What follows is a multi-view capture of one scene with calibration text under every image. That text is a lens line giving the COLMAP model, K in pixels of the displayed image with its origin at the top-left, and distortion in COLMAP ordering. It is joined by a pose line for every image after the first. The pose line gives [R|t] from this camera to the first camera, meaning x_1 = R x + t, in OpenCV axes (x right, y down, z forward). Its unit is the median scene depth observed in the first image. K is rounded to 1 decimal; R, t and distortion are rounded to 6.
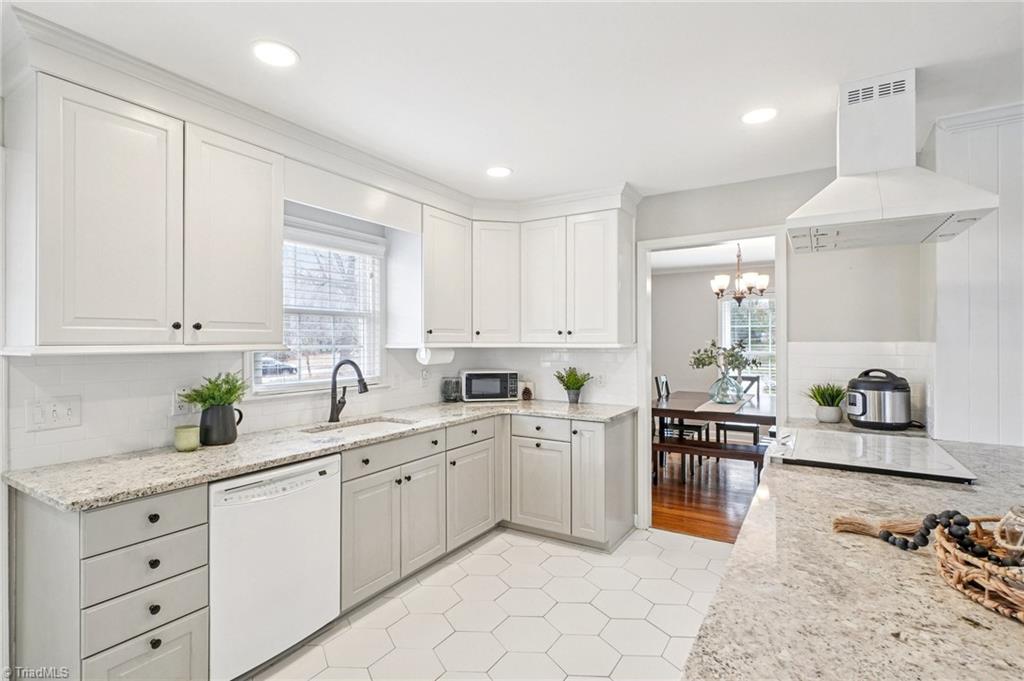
lens RADIAL K [[497.6, 0, 491.7], [0, 497.6, 341.5], [0, 0, 1]] dist [-0.005451, -0.000635]
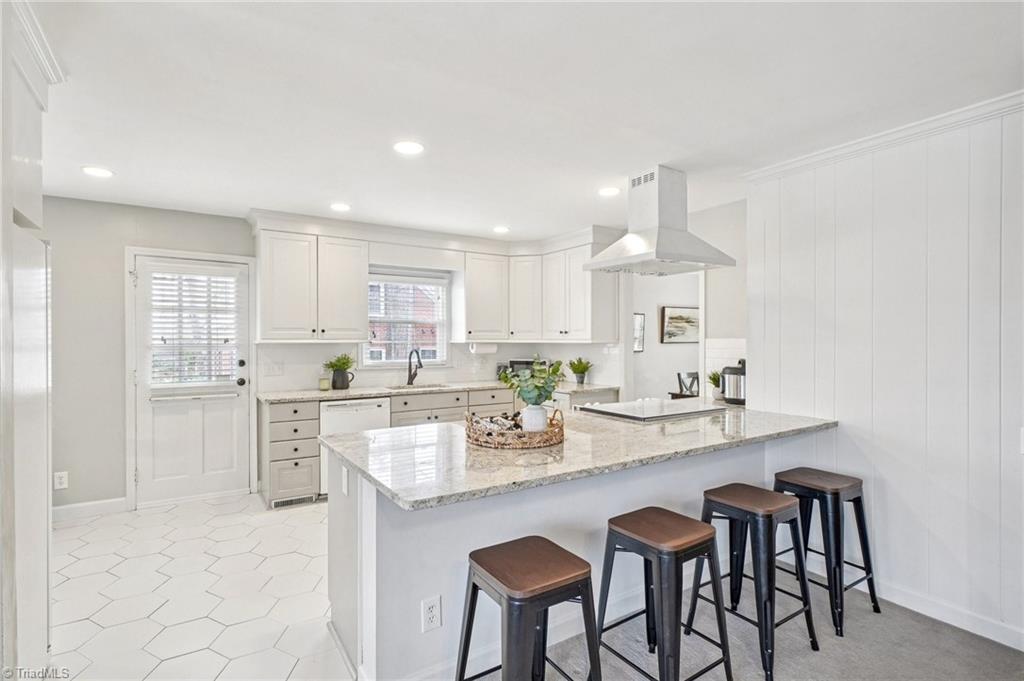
lens RADIAL K [[492.7, 0, 496.6], [0, 492.7, 342.4], [0, 0, 1]] dist [-0.002957, -0.000243]
pose [[0.905206, 0.002264, -0.424966, 0.686327], [-0.000407, 0.999990, 0.004460, 0.006072], [0.424972, -0.003864, 0.905198, -0.420870]]
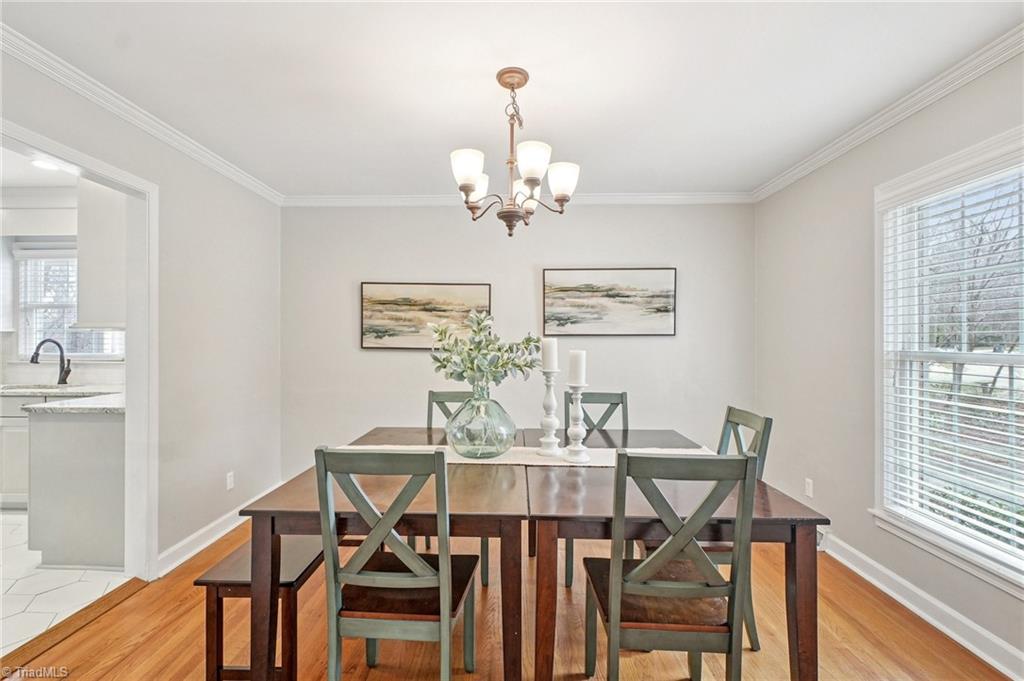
lens RADIAL K [[480.6, 0, 507.5], [0, 480.6, 339.3], [0, 0, 1]] dist [-0.000705, 0.000102]
pose [[0.521975, 0.002374, -0.852958, 1.476786], [-0.004654, 0.999989, -0.000066, 0.031977], [0.852948, 0.004004, 0.521980, 1.370020]]
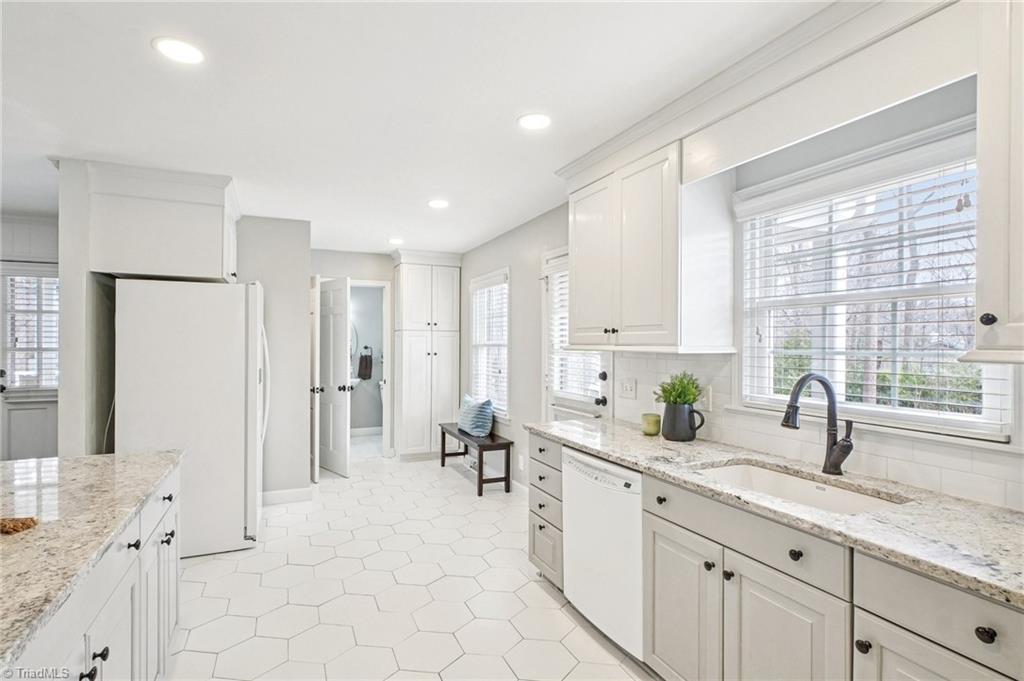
lens RADIAL K [[497.6, 0, 491.7], [0, 497.6, 341.5], [0, 0, 1]] dist [-0.005451, -0.000635]
pose [[-0.558002, -0.003749, -0.829831, 0.433151], [-0.002492, 0.999993, -0.002843, 0.001303], [0.829836, 0.000482, -0.558007, 1.002374]]
